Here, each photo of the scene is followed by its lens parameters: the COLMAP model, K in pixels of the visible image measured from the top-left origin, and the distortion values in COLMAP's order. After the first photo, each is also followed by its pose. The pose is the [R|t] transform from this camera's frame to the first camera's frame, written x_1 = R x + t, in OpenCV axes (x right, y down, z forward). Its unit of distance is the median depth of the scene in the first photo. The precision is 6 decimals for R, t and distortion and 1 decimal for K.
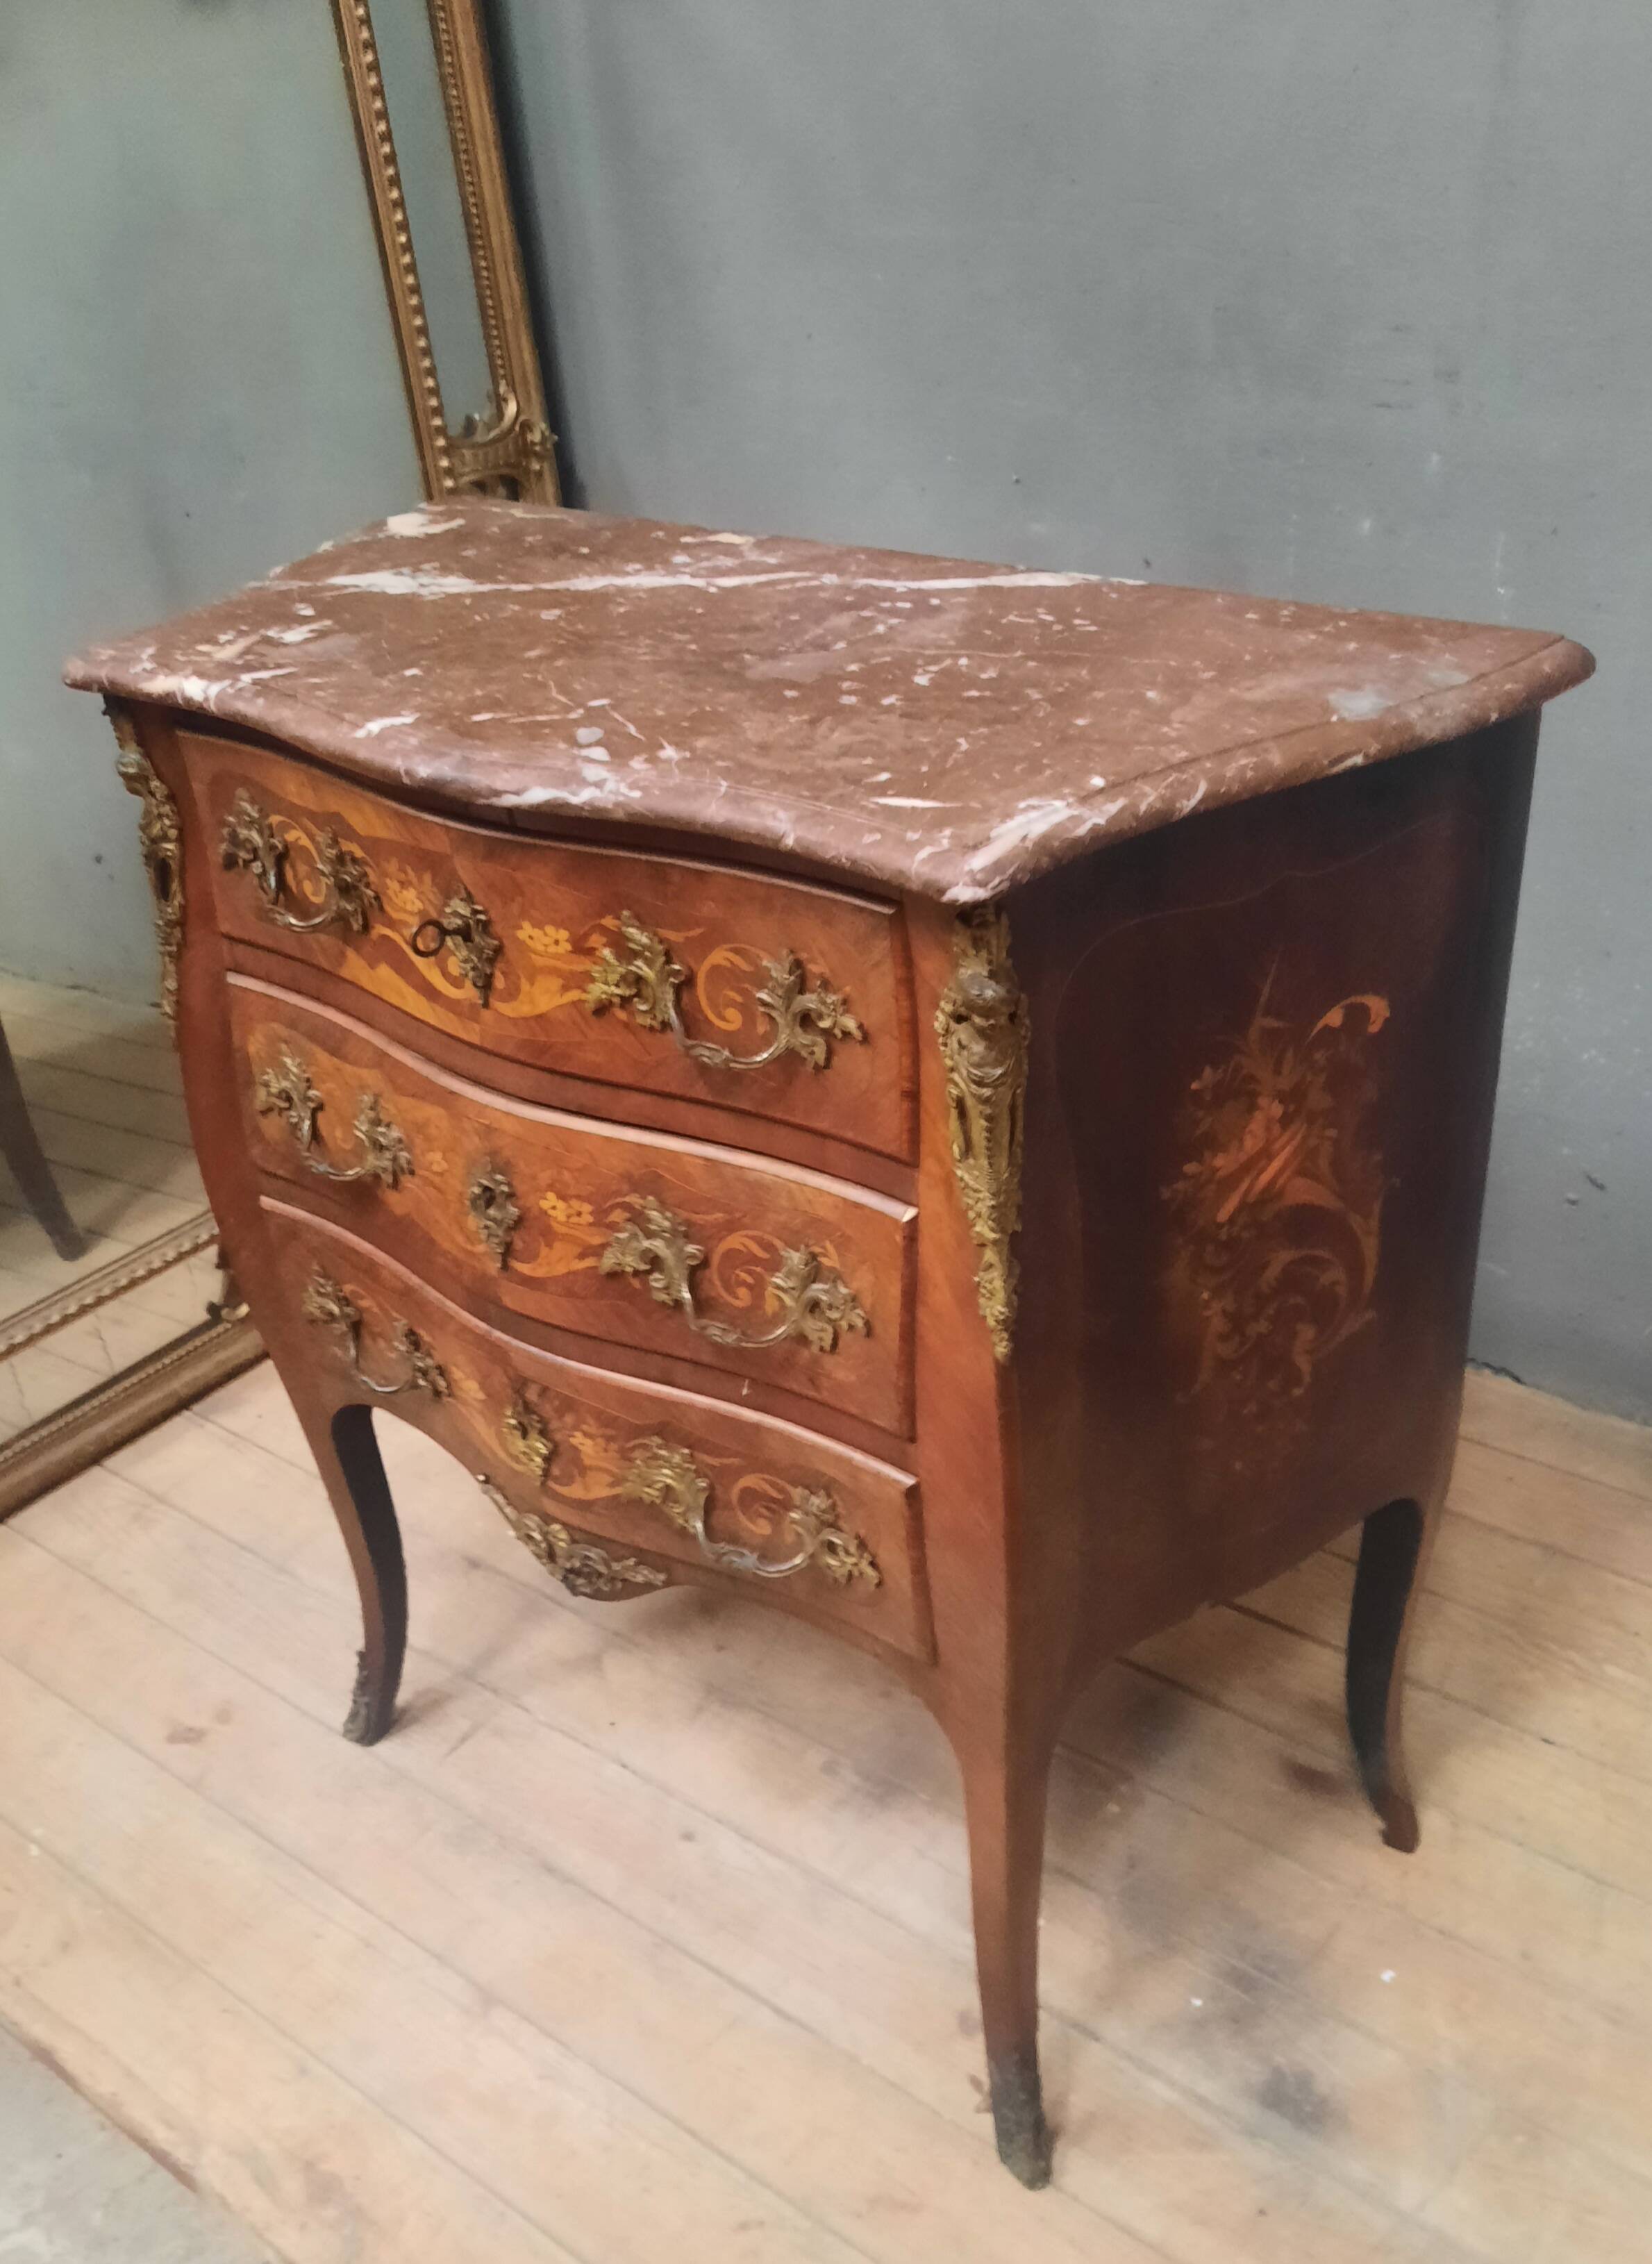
lens RADIAL K [[2024.8, 0, 933.5], [0, 2024.8, 1168.9], [0, 0, 1]] dist [0.039564, -0.006456]
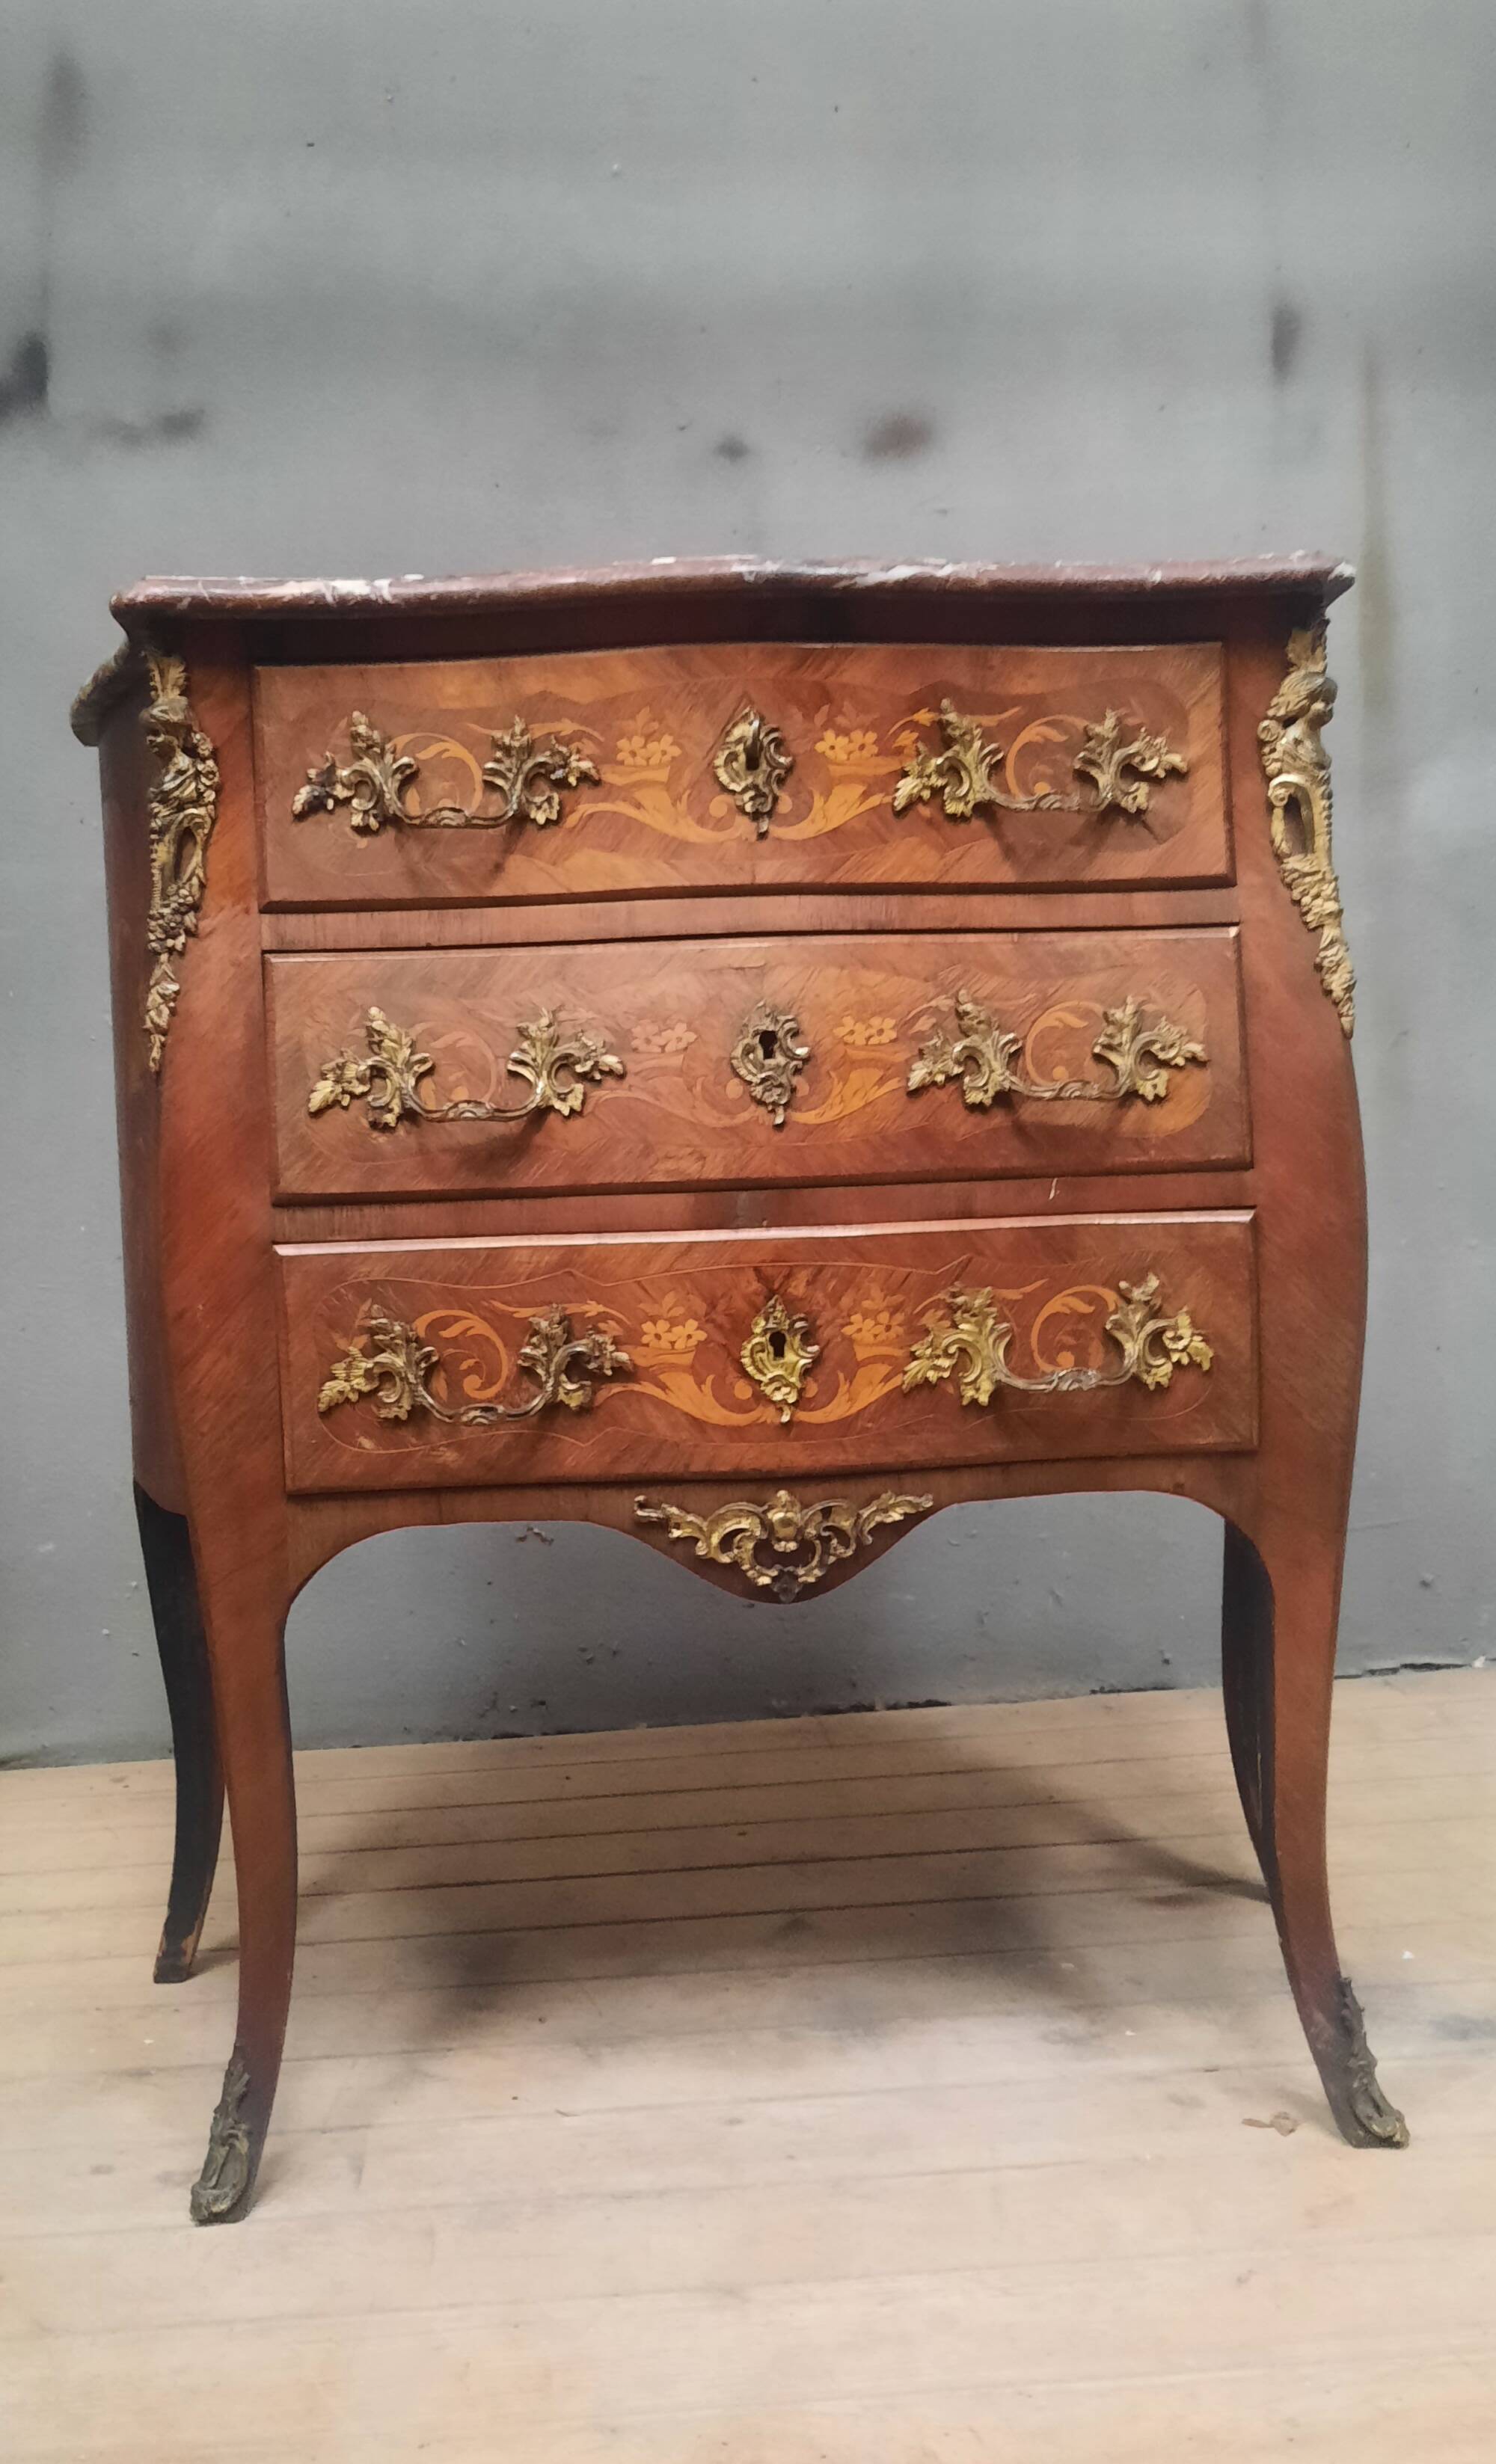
lens RADIAL K [[2096.5, 0, 716.8], [0, 2096.5, 1236.8], [0, 0, 1]] dist [0.063489, -0.070734]
pose [[0.762072, -0.013876, 0.647344, -0.885205], [0.328435, 0.869890, -0.367997, 0.452059], [-0.558012, 0.493050, 0.667476, 0.404578]]
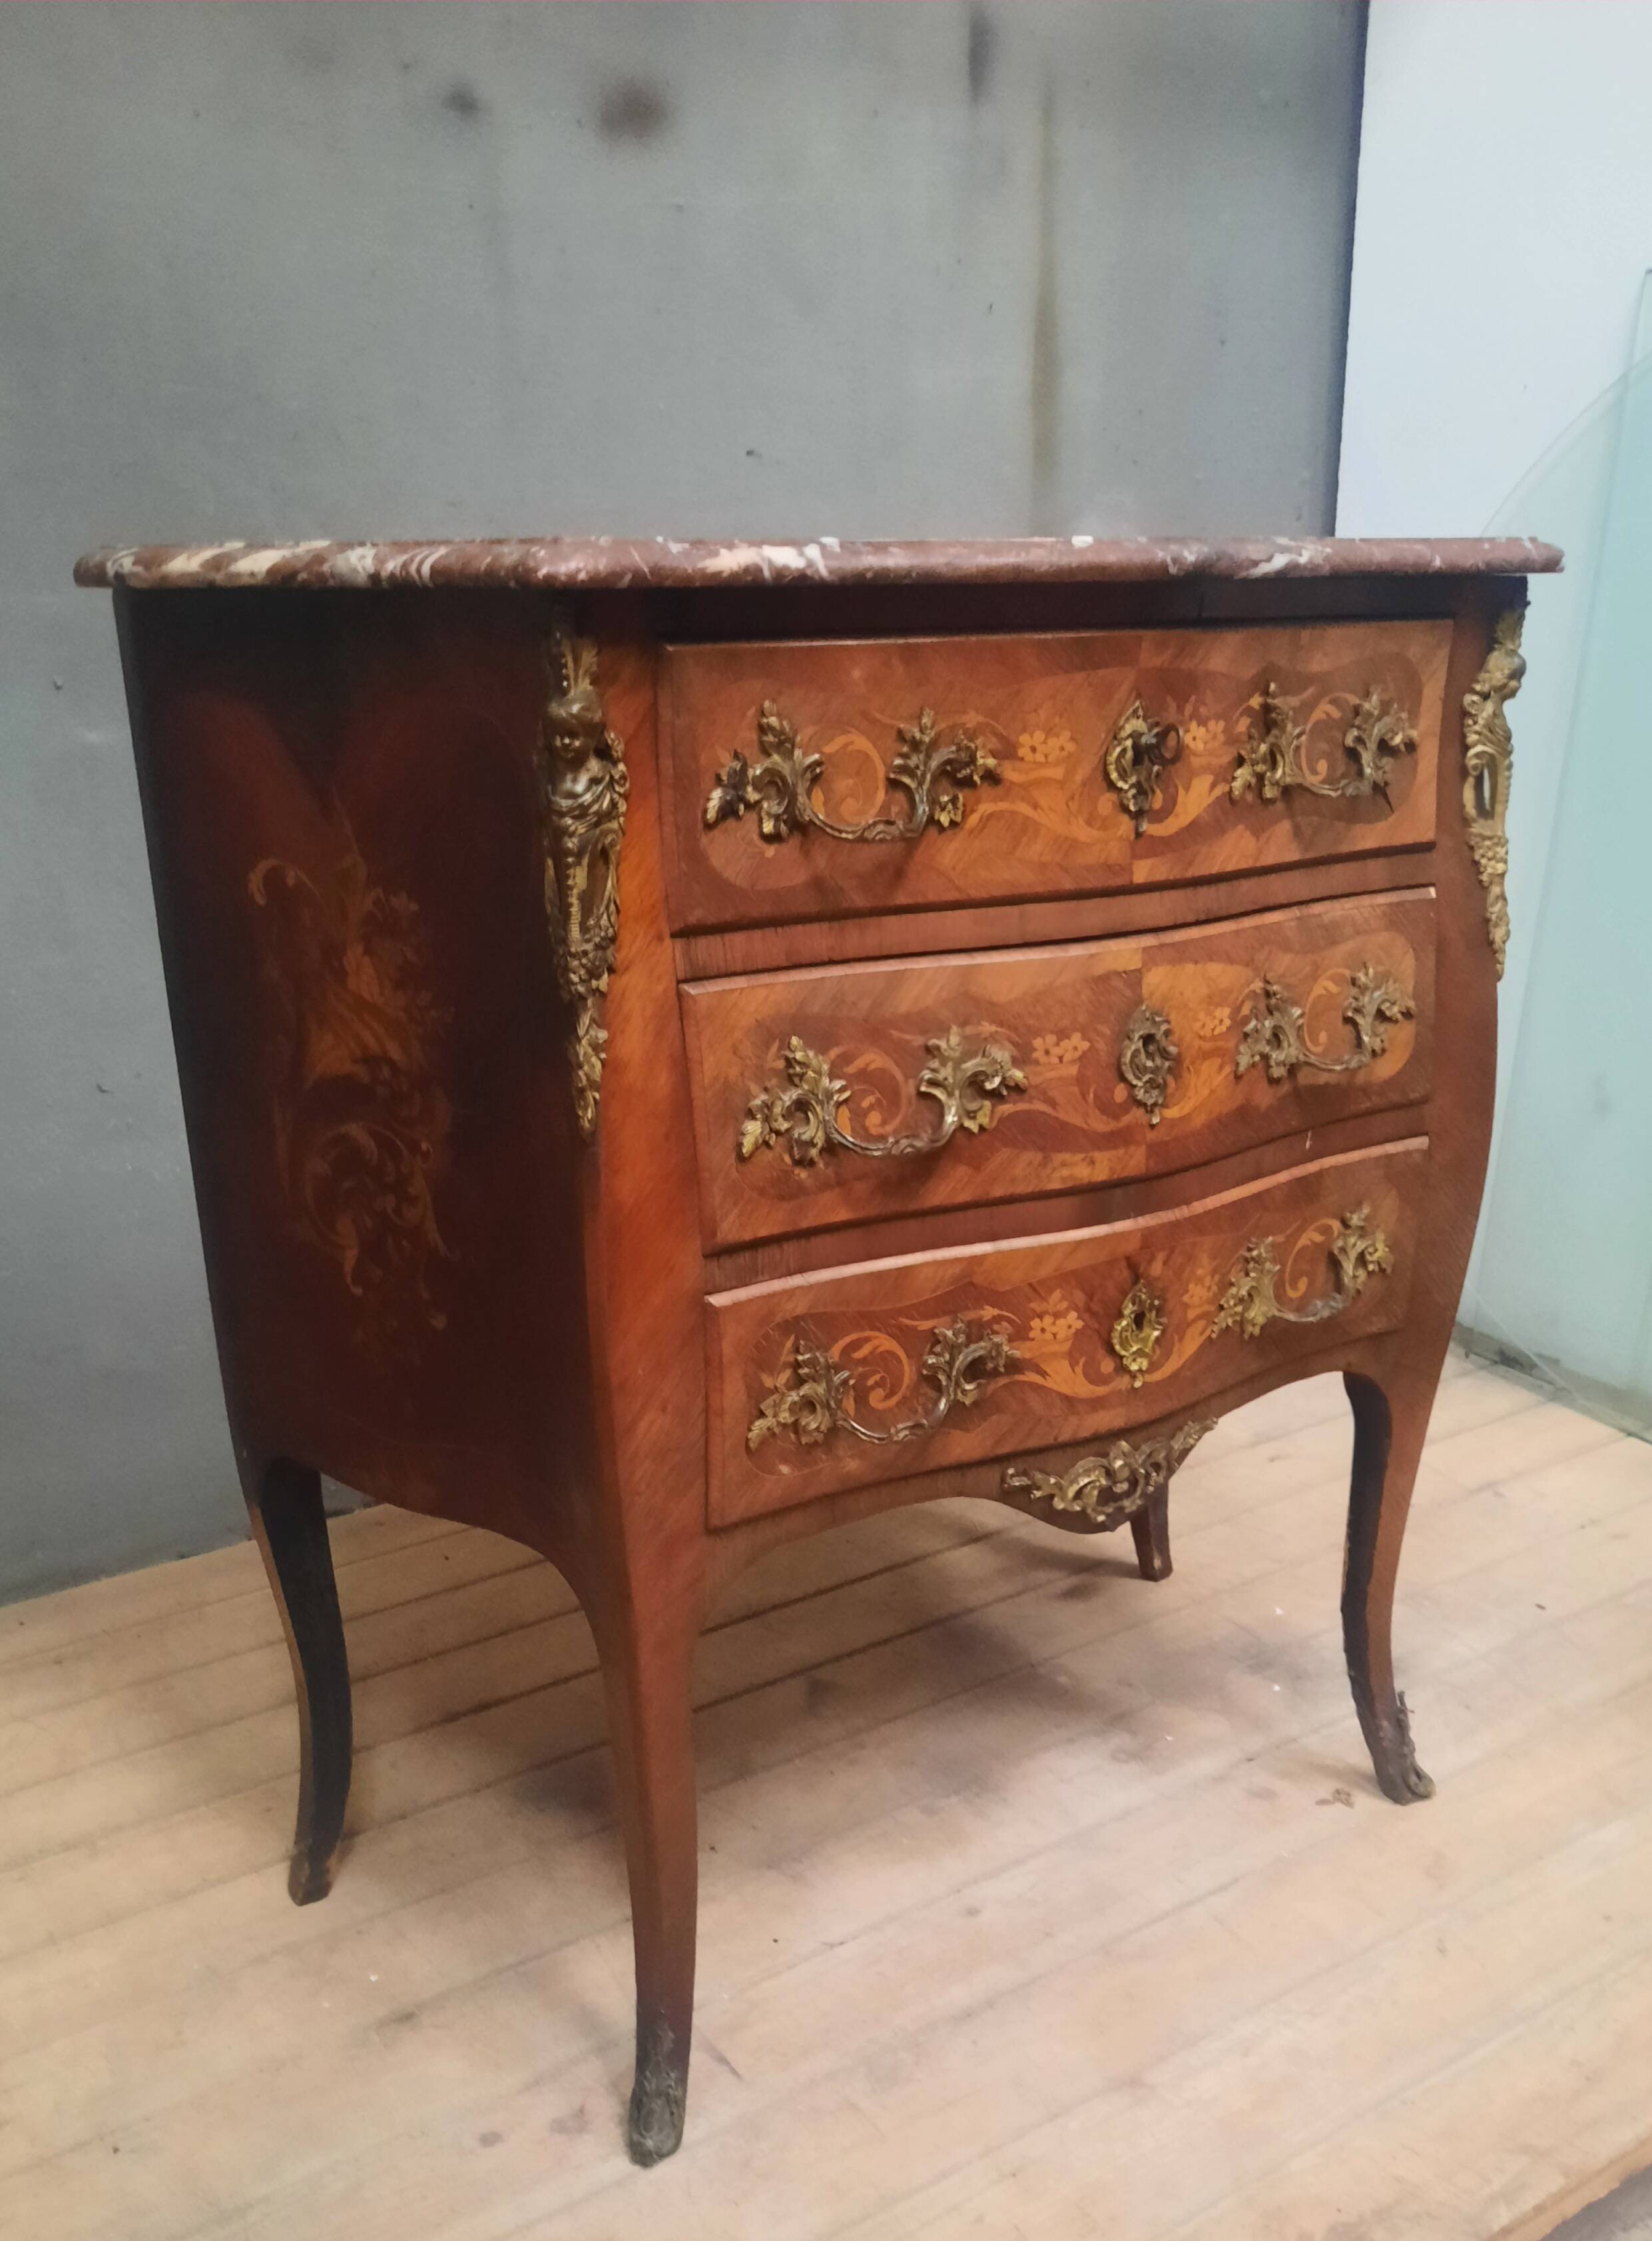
lens RADIAL K [[1884.9, 0, 838.6], [0, 1884.9, 1308.7], [0, 0, 1]] dist [0.063751, -0.097992]
pose [[0.356374, -0.290452, 0.888051, -1.134966], [0.467652, 0.878284, 0.099589, -0.036441], [-0.808887, 0.379808, 0.448828, 0.765812]]
